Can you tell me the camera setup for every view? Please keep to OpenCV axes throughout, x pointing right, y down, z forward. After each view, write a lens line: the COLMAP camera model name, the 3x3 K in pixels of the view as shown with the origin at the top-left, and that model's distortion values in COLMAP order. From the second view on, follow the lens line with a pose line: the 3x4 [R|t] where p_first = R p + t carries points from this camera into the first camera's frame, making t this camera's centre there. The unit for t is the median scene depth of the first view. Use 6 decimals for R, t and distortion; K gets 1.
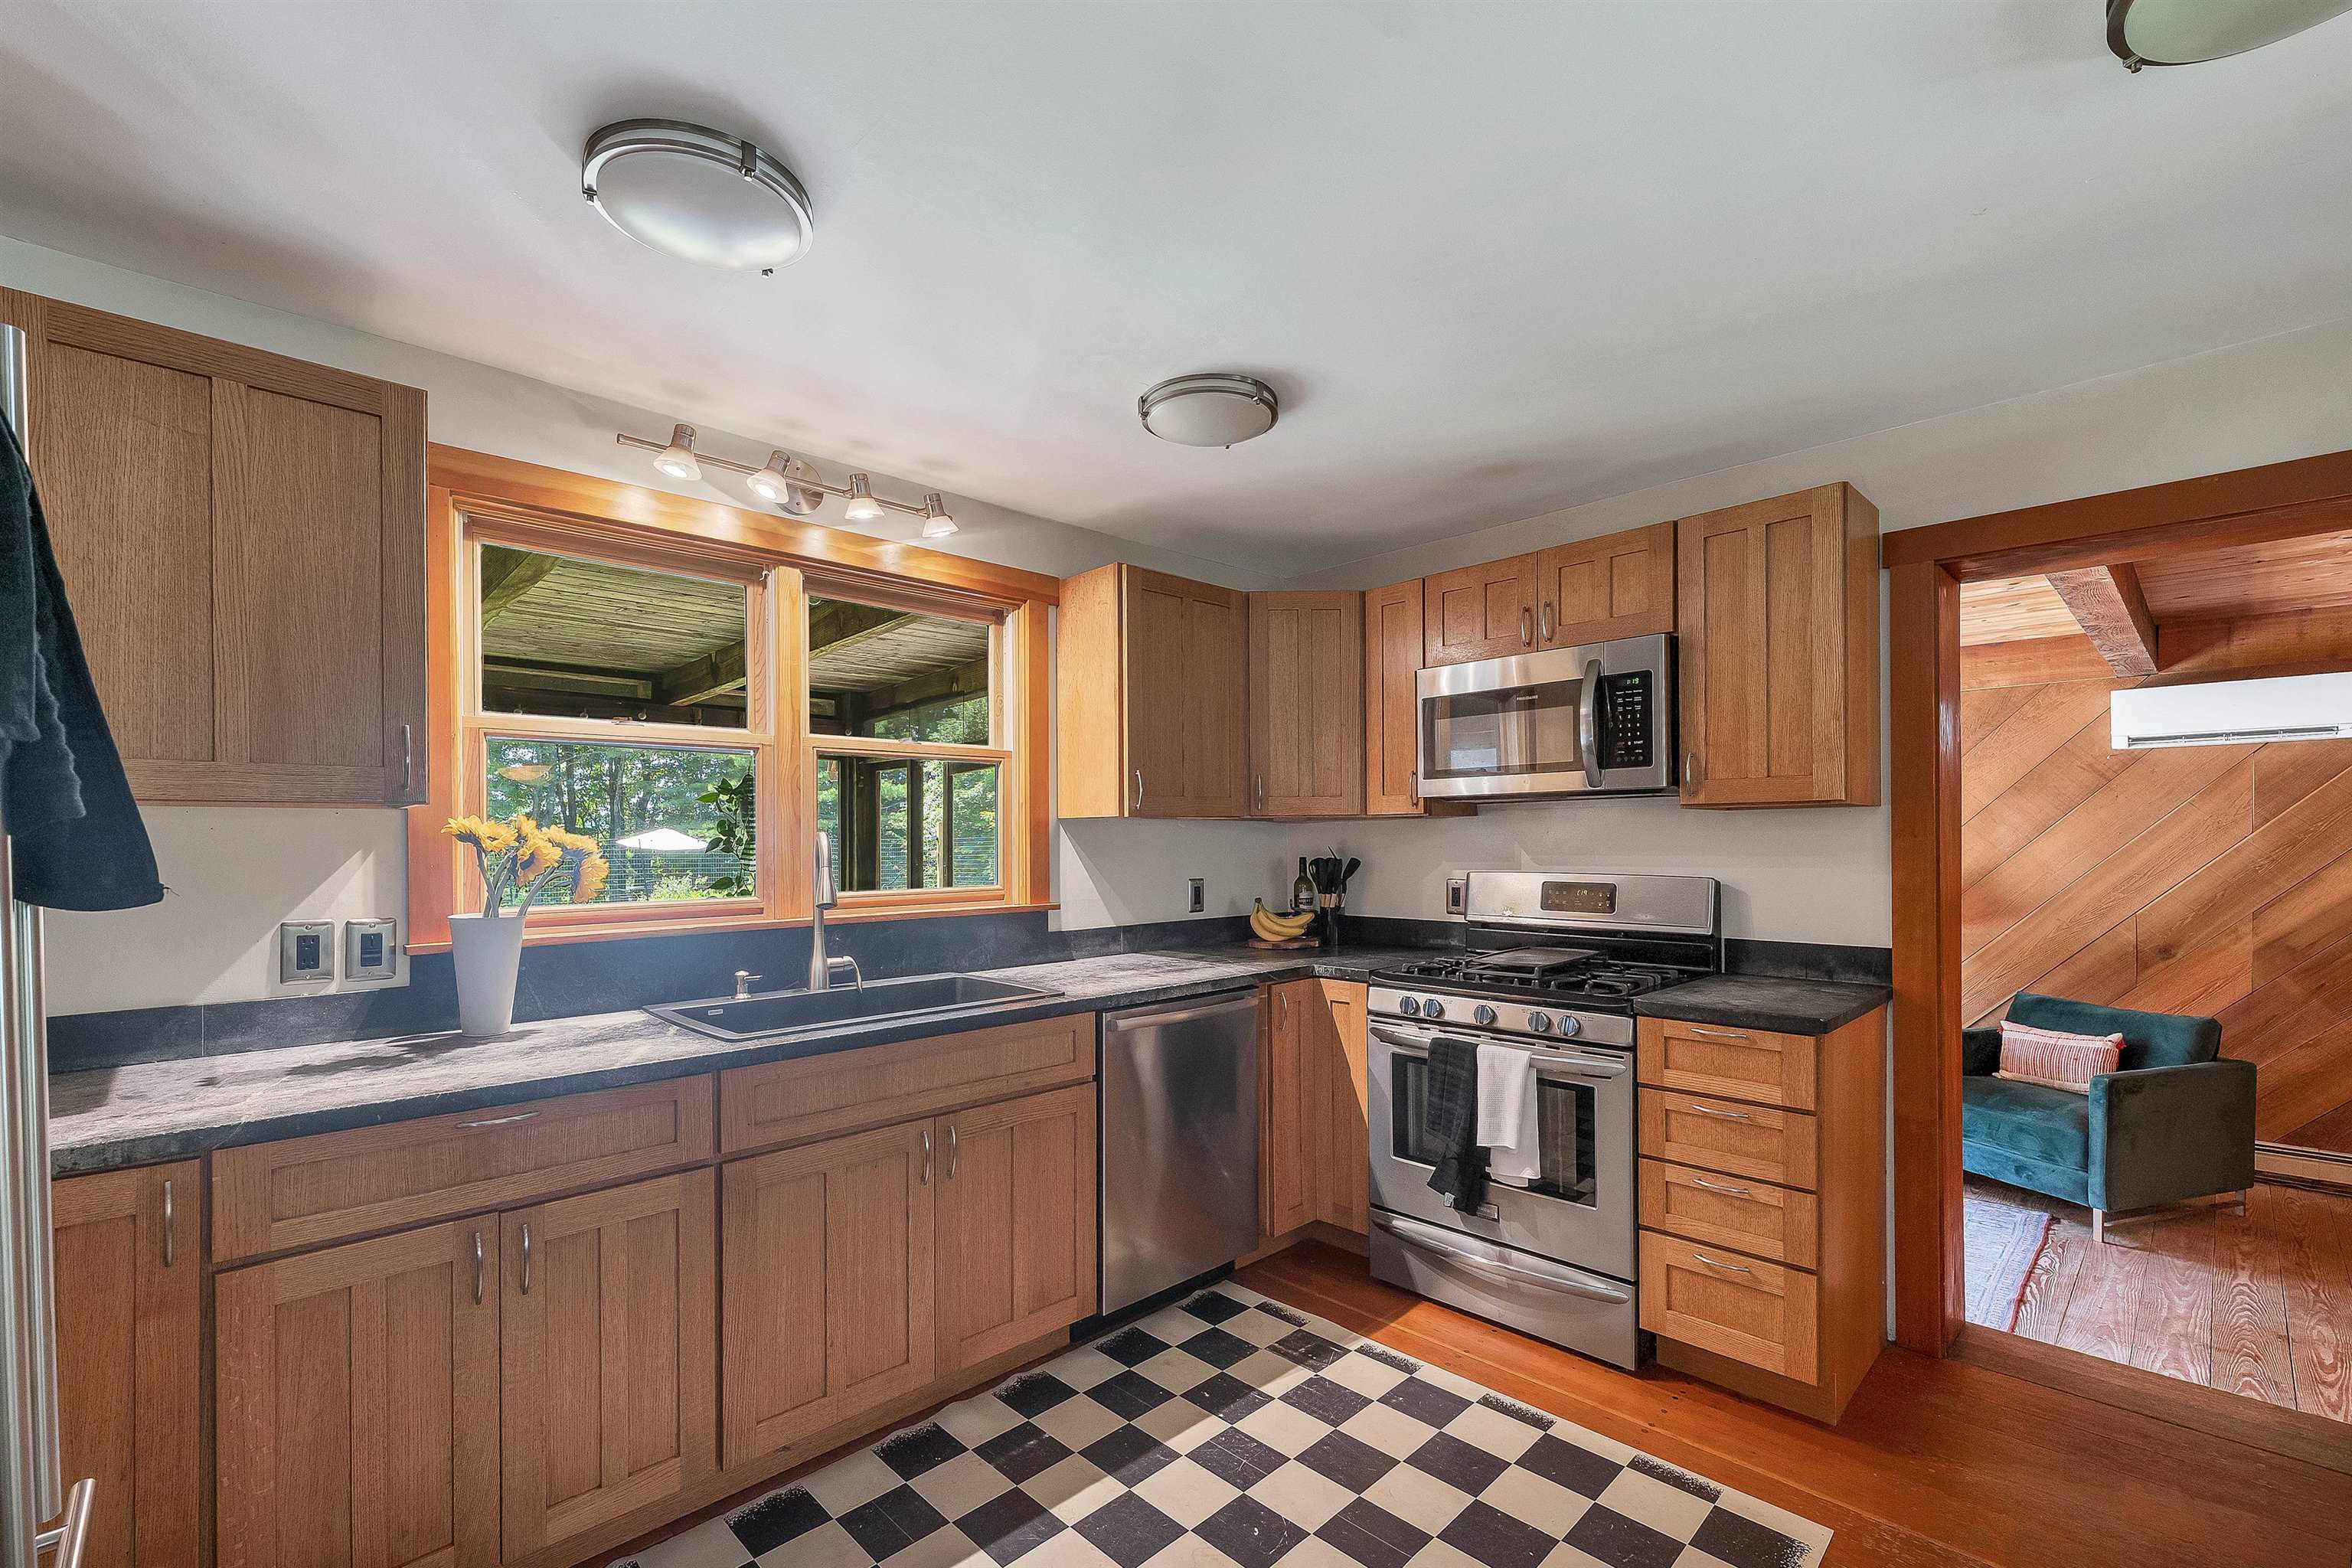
lens RADIAL K [[1022.0, 0, 1196.0], [0, 1022.0, 837.5], [0, 0, 1]] dist [-0.000748, 0.000498]
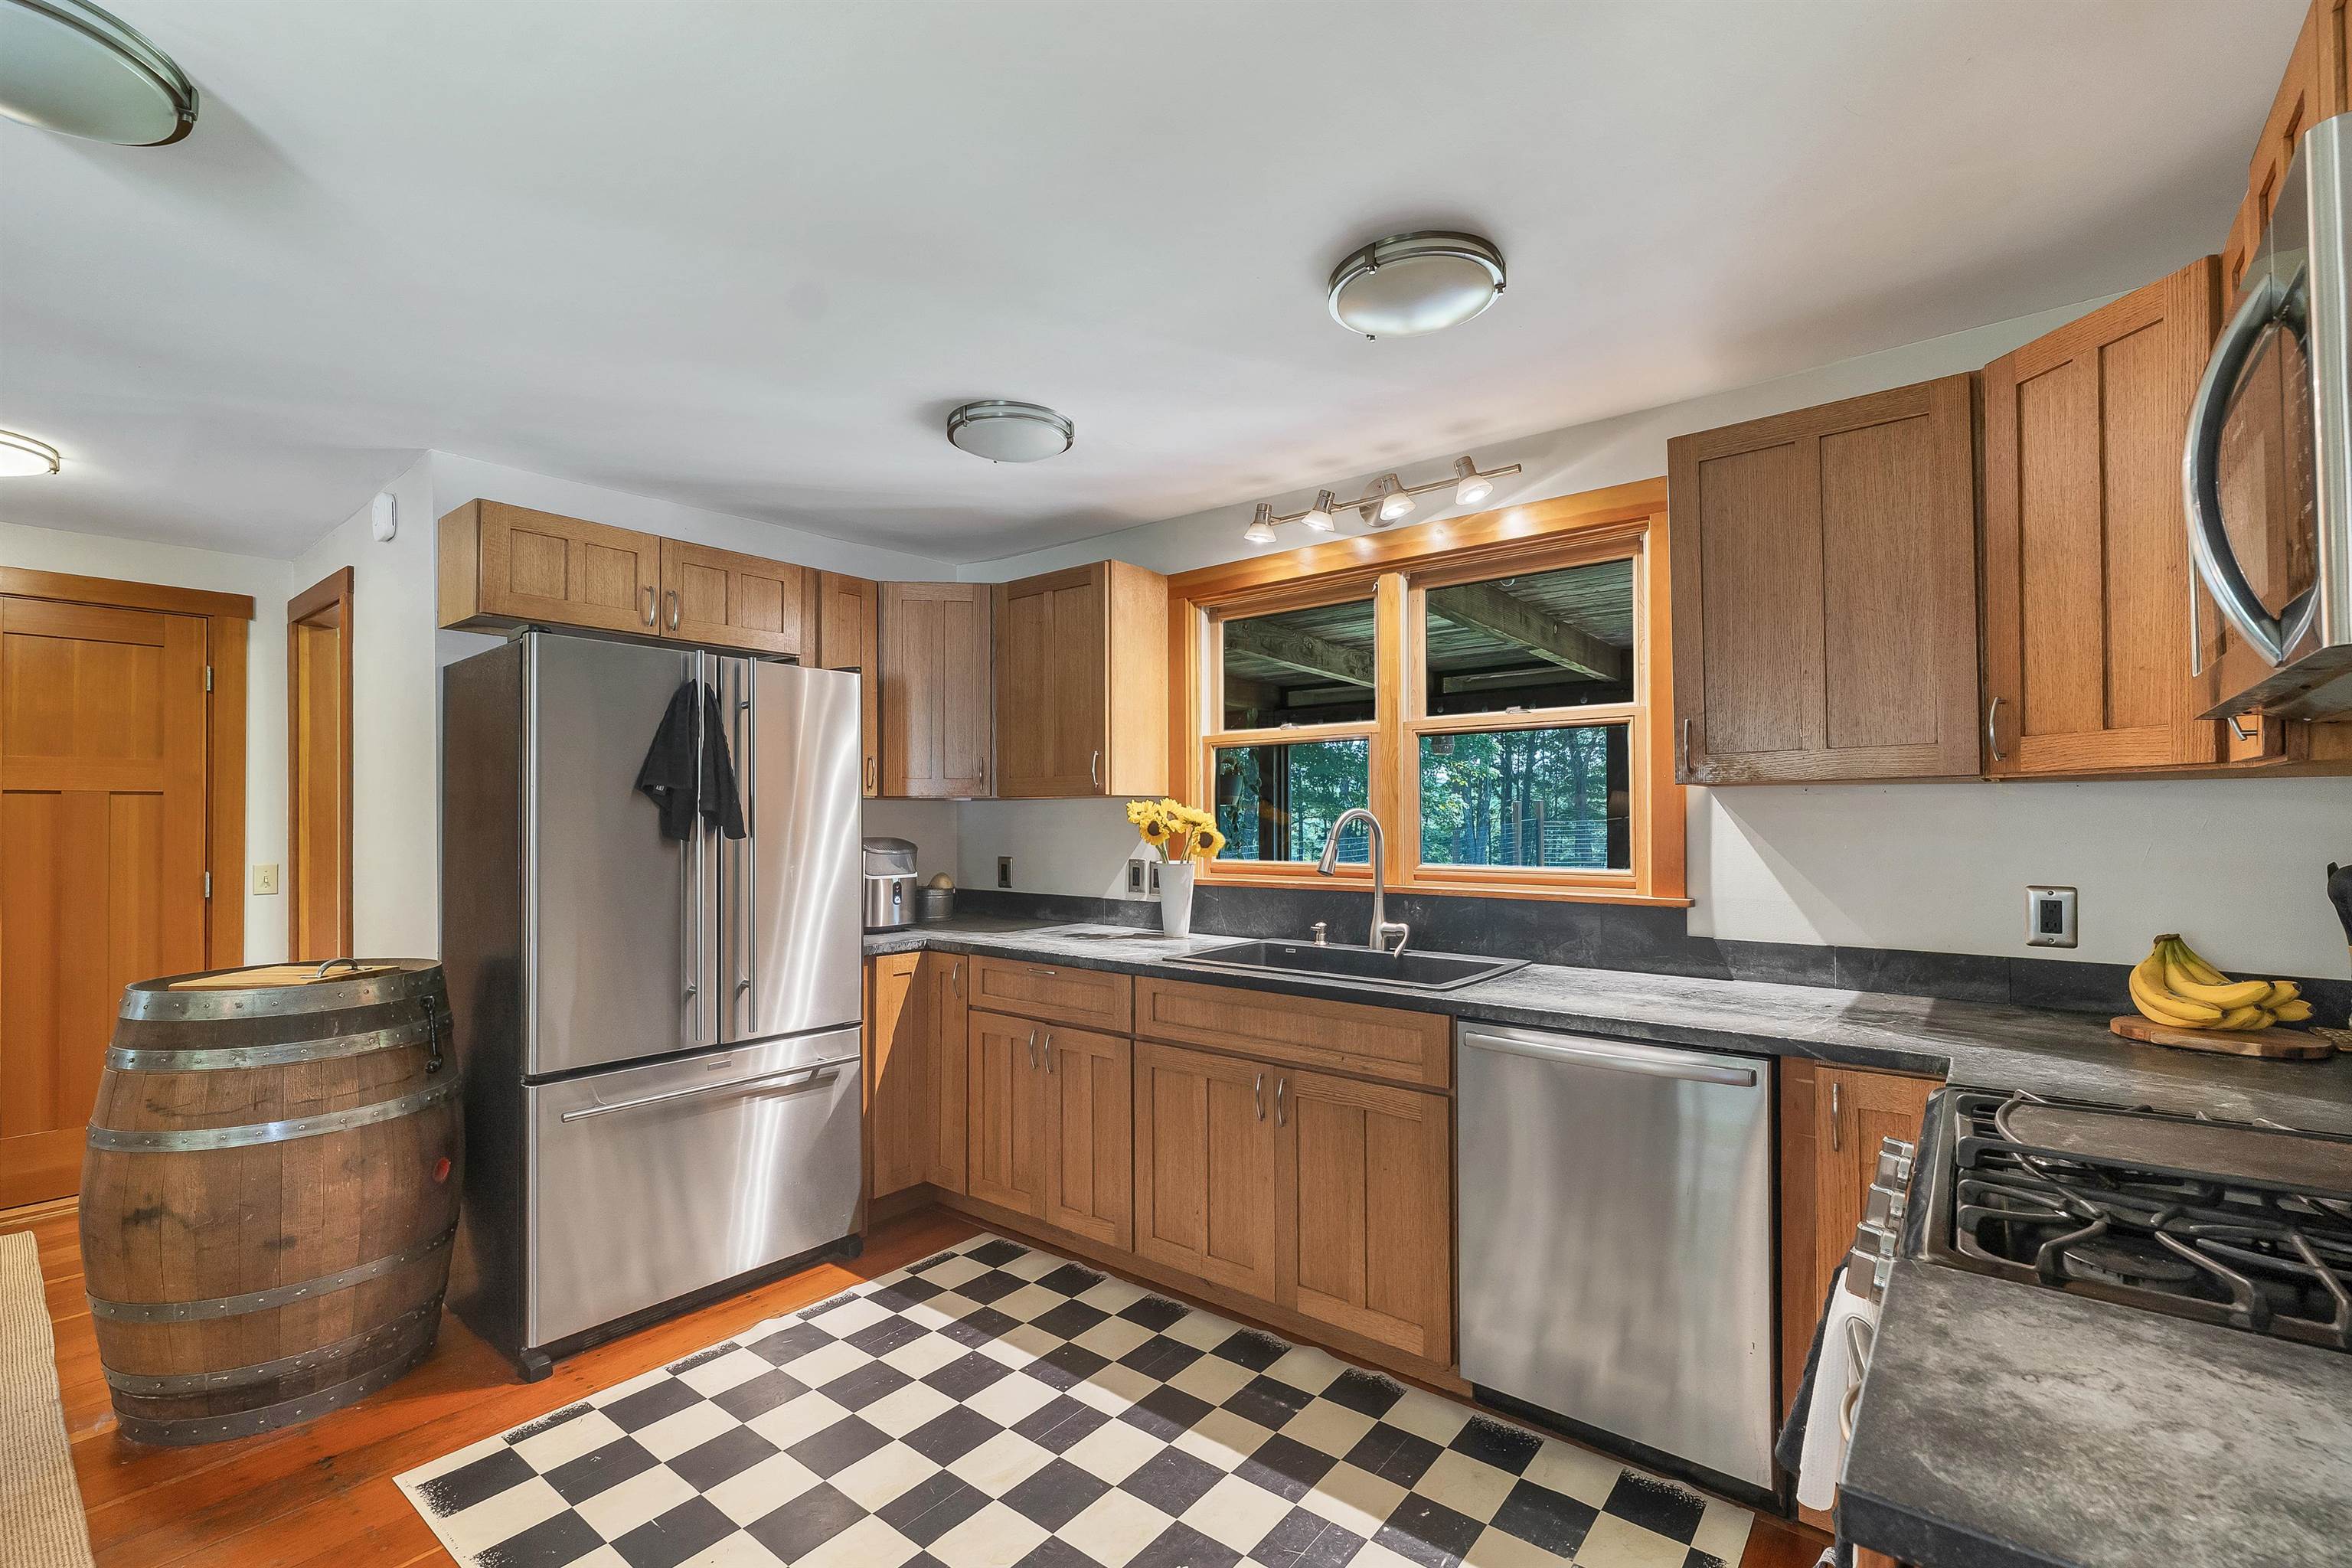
lens RADIAL K [[1022.0, 0, 1171.6], [0, 1022.0, 802.4], [0, 0, 1]] dist [-0.000748, 0.000498]
pose [[0.106570, -0.007283, -0.994279, 0.683556], [0.003587, 0.999969, -0.006940, -0.004903], [0.994299, -0.002827, 0.106593, 0.627060]]
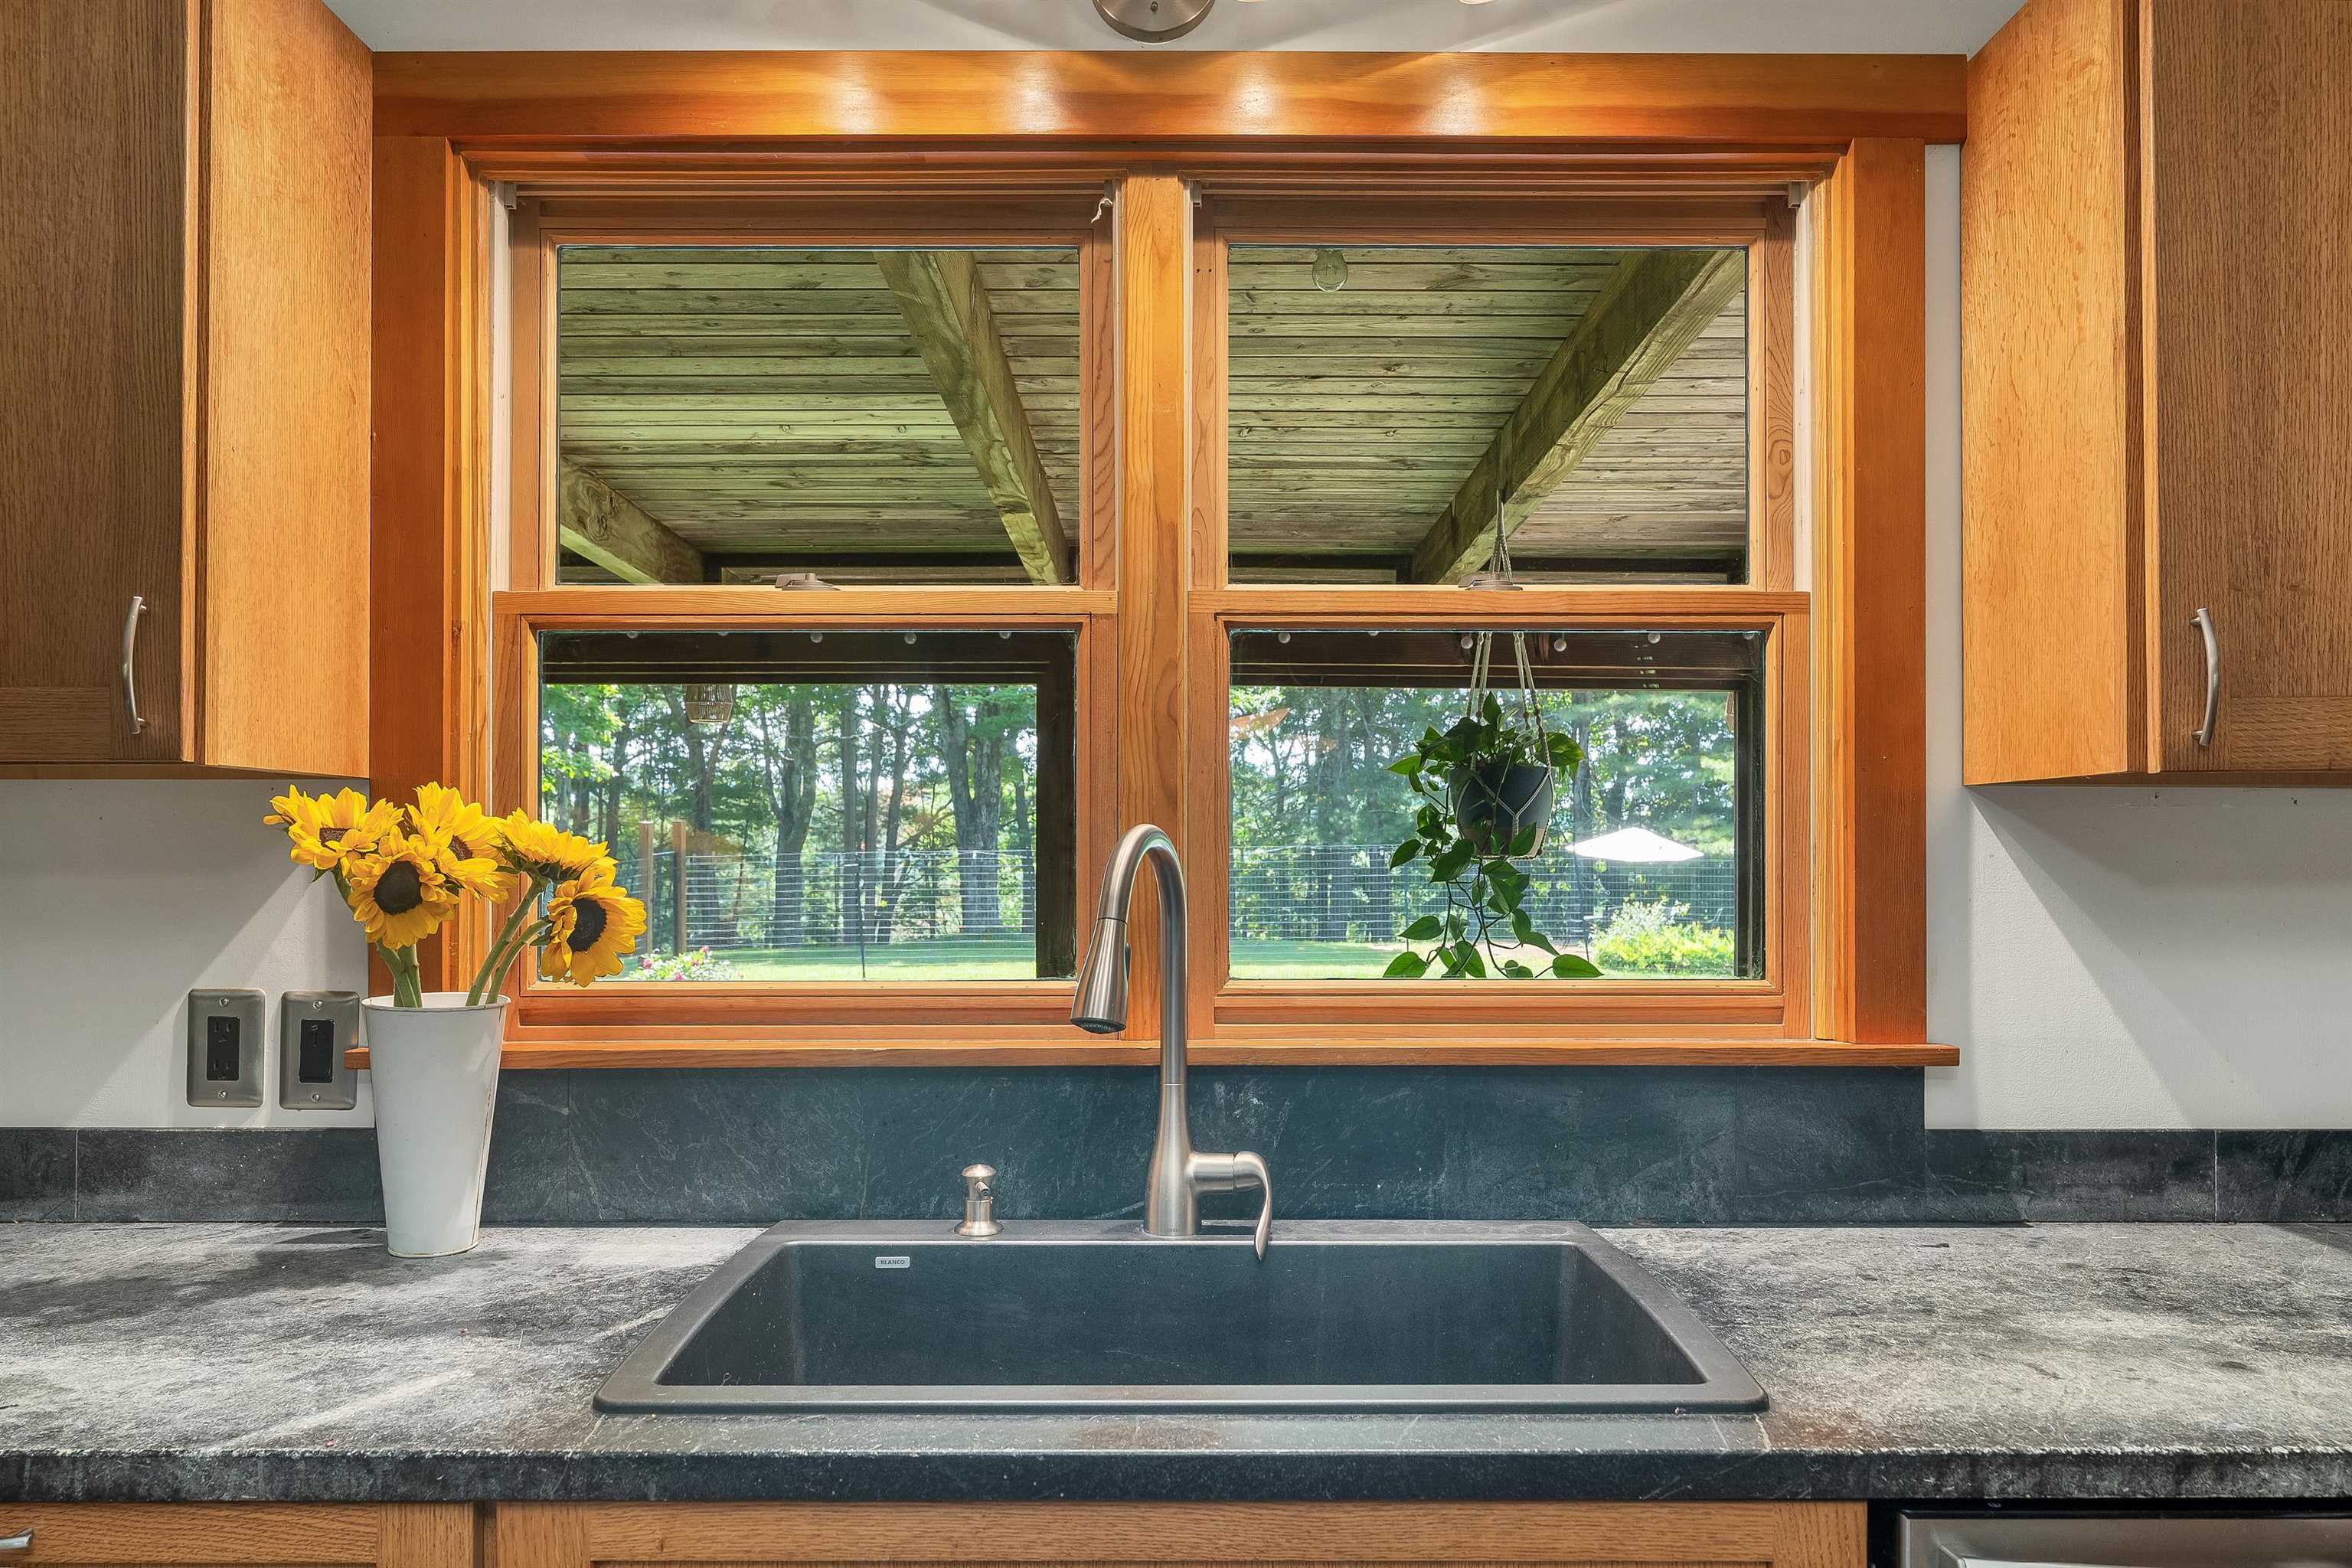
lens RADIAL K [[1650.5, 0, 1170.5], [0, 1650.5, 827.9], [0, 0, 1]] dist [-0.007854, 0.002355]
pose [[0.710366, -0.001001, -0.703831, 0.067401], [-0.005177, 0.999965, -0.006647, -0.000336], [0.703813, 0.008366, 0.710336, 0.528969]]
